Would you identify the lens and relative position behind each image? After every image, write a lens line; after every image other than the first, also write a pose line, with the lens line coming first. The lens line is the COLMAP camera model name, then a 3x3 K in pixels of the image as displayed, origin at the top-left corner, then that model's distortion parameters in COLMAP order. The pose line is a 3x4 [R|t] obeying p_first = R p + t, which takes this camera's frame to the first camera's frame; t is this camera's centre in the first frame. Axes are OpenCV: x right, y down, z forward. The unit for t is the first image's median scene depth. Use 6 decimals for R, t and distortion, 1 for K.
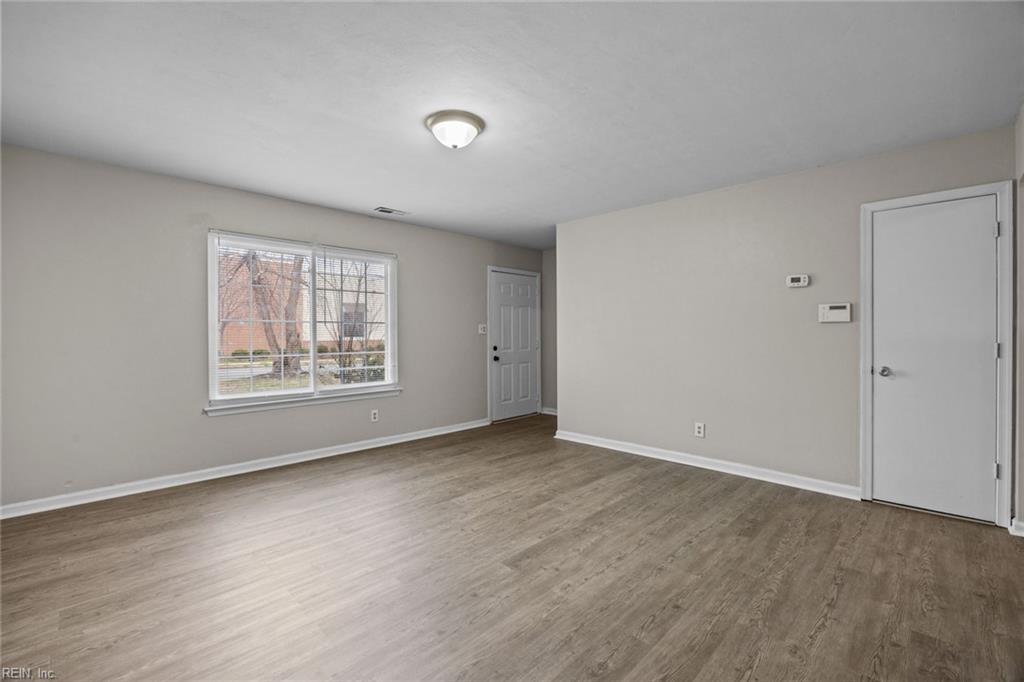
lens RADIAL K [[433.0, 0, 507.1], [0, 433.0, 337.0], [0, 0, 1]] dist [-0.017432, 0.000066]
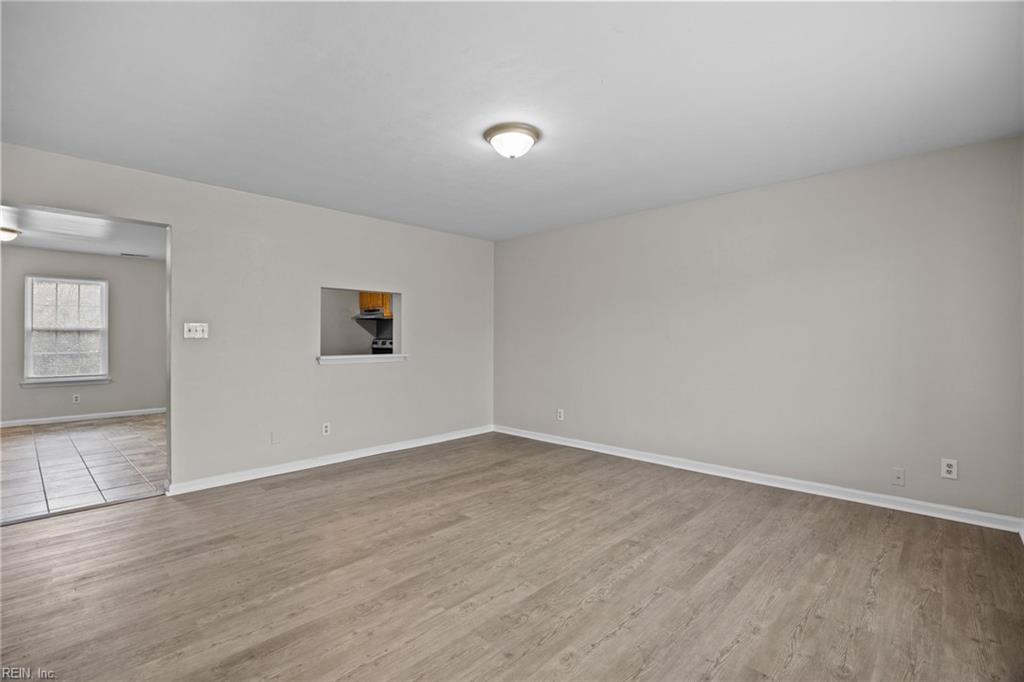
lens RADIAL K [[468.4, 0, 515.0], [0, 468.4, 336.5], [0, 0, 1]] dist [-0.019655, 0.001184]
pose [[-0.999473, 0.004729, -0.032114, -0.075924], [0.004655, 0.999986, 0.002373, -0.013373], [0.032125, 0.002222, -0.999481, 1.820257]]
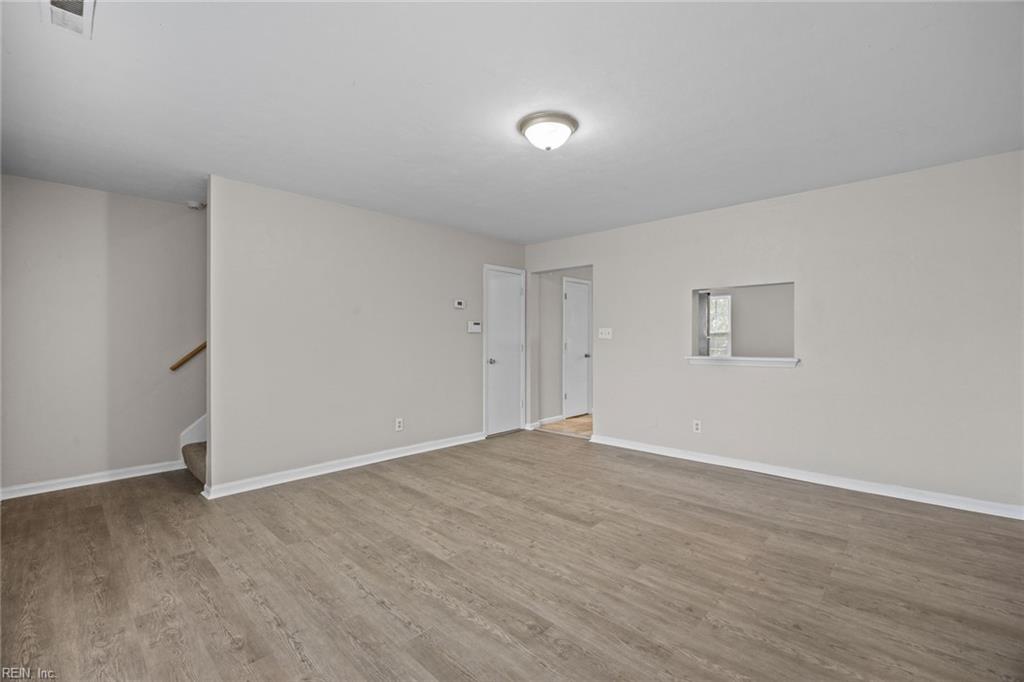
lens RADIAL K [[446.0, 0, 517.6], [0, 446.0, 333.3], [0, 0, 1]] dist [-0.017526, 0.001012]
pose [[-0.026716, 0.014232, 0.999542, -0.973674], [0.006346, 0.999881, -0.014067, -0.008372], [-0.999623, 0.005967, -0.026803, 0.943014]]
